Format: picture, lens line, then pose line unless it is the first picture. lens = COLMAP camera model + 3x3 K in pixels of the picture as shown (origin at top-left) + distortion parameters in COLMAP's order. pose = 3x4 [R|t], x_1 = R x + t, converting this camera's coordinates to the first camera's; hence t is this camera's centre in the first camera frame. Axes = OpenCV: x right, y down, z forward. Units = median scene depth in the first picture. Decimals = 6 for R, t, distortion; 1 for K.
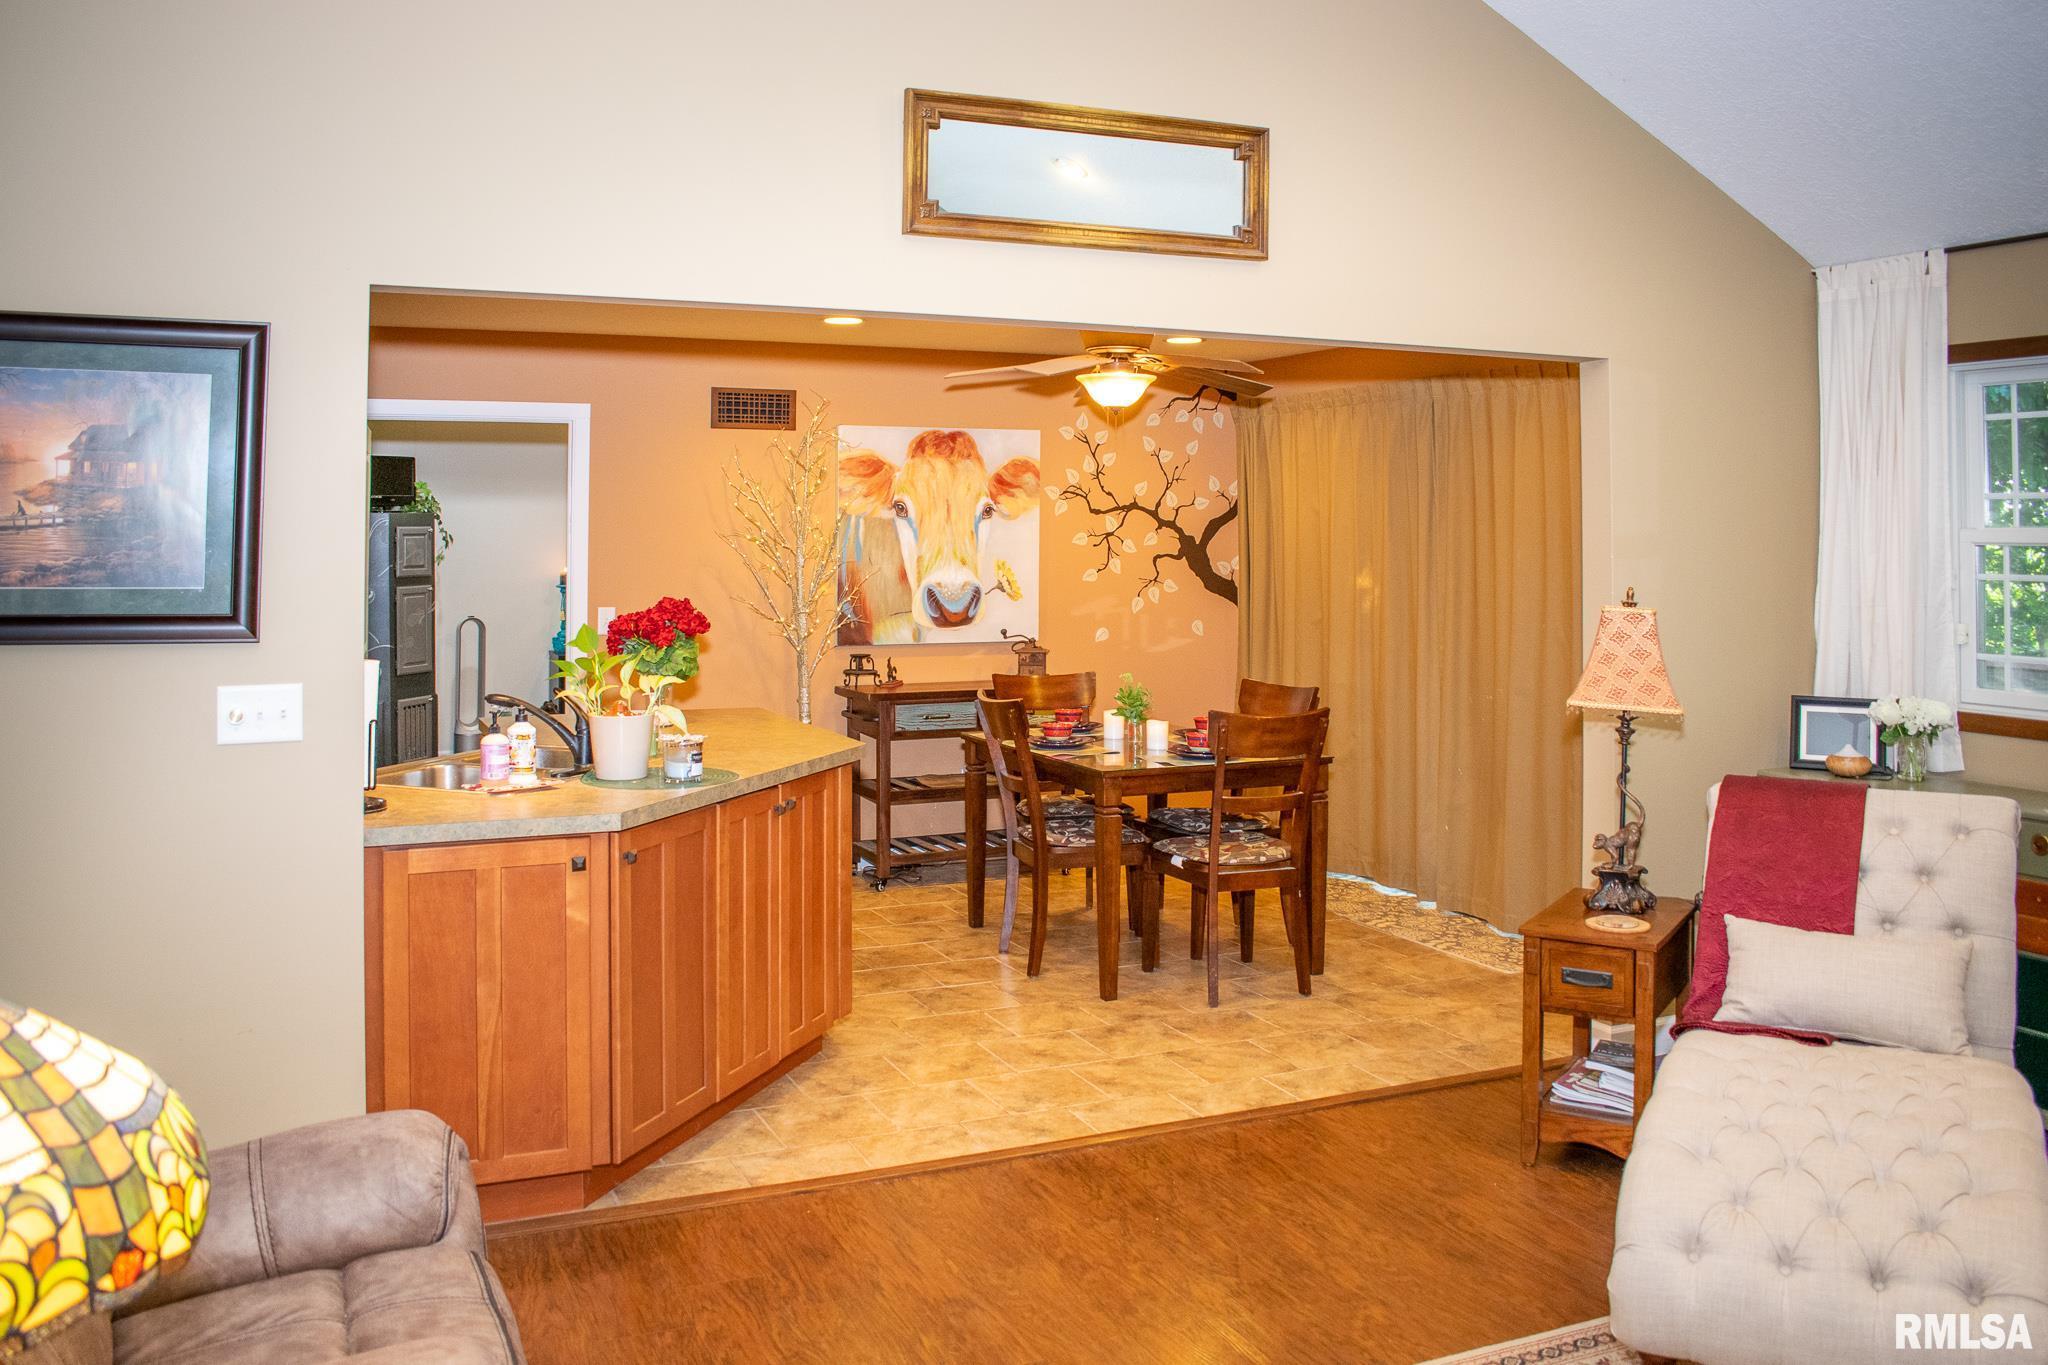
lens RADIAL K [[1727.5, 0, 956.8], [0, 1727.5, 512.3], [0, 0, 1]] dist [-0.098793, 0.026658]
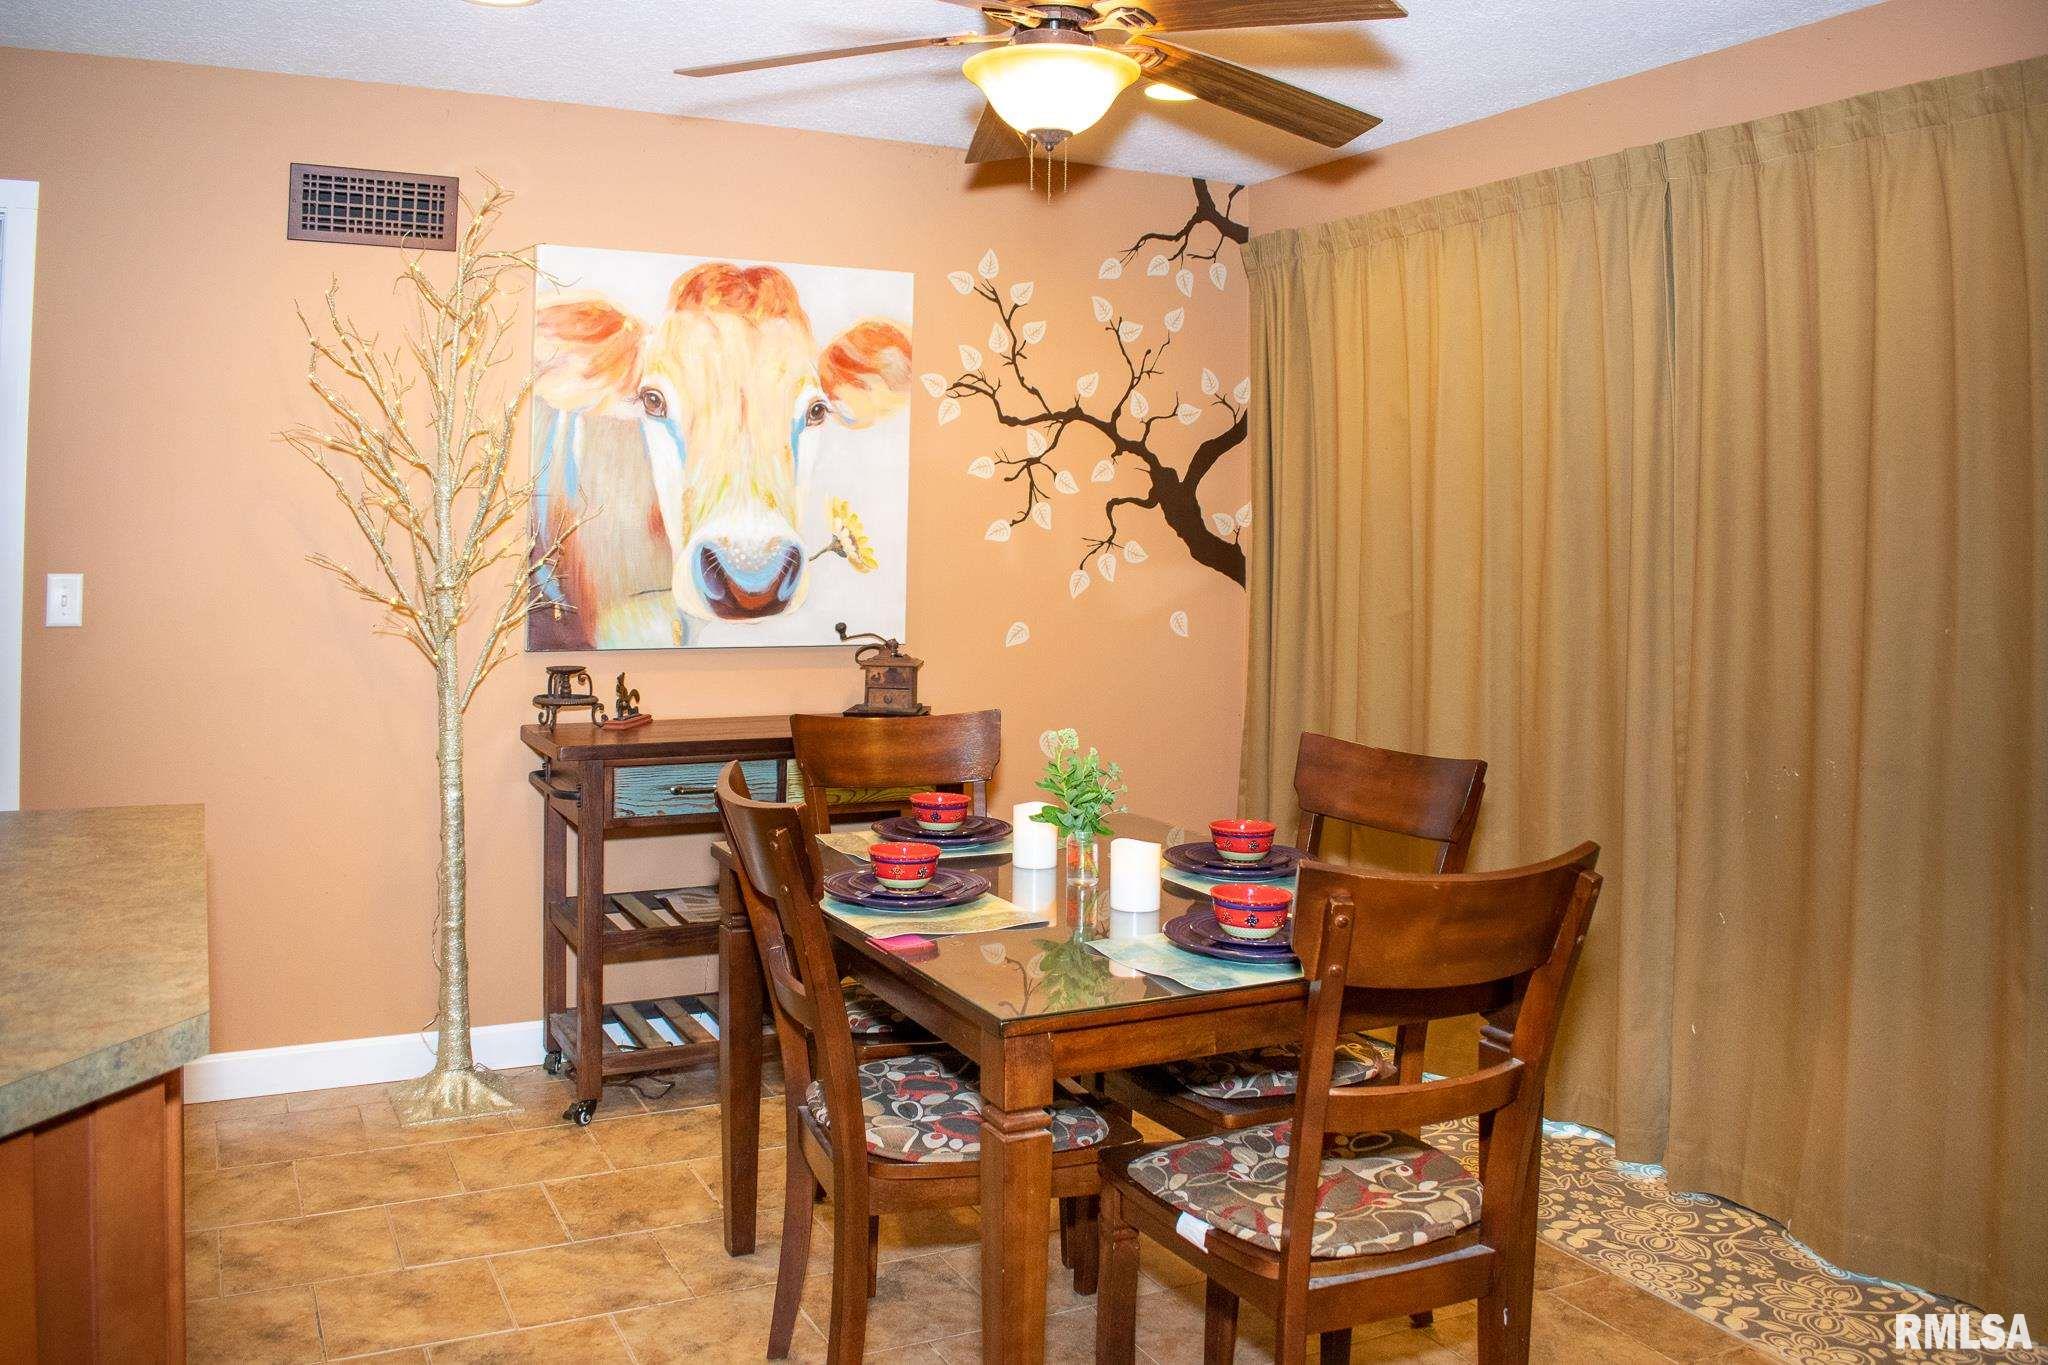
lens RADIAL K [[1727.5, 0, 1033.6], [0, 1727.5, 513.4], [0, 0, 1]] dist [-0.098793, 0.026658]
pose [[0.996137, 0.014618, 0.086590, 0.040736], [-0.015204, 0.999866, 0.006104, 0.028108], [-0.086489, -0.007397, 0.996225, 0.444075]]
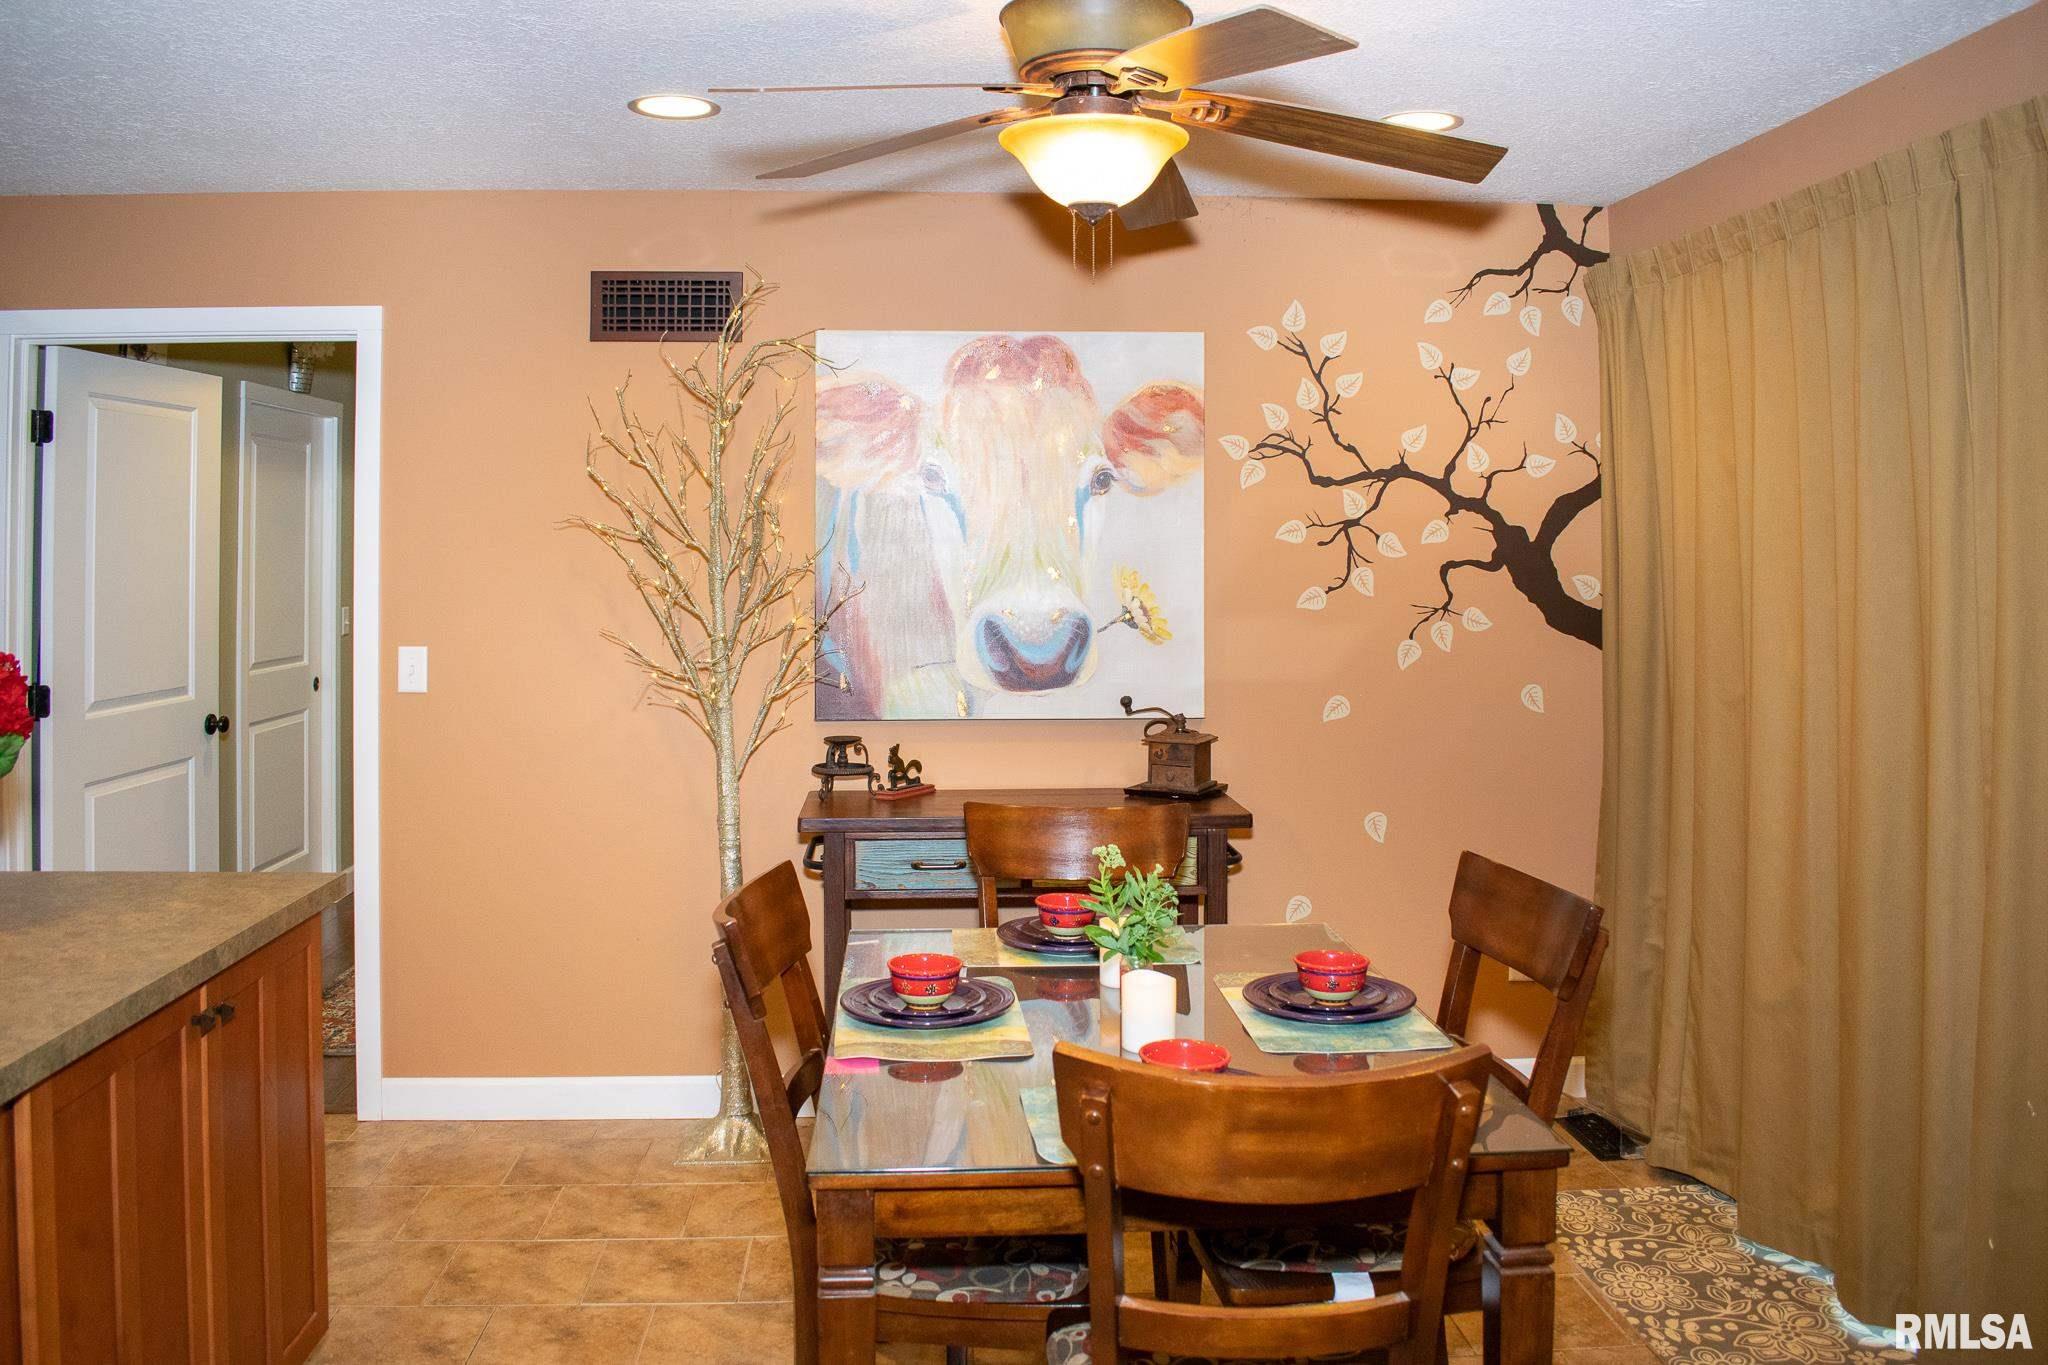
lens RADIAL K [[1727.5, 0, 982.4], [0, 1727.5, 526.3], [0, 0, 1]] dist [-0.098793, 0.026658]
pose [[0.946525, -0.001844, -0.322625, 0.161136], [0.002866, 0.999992, 0.002693, 0.012469], [0.322618, -0.003473, 0.946523, 0.475795]]
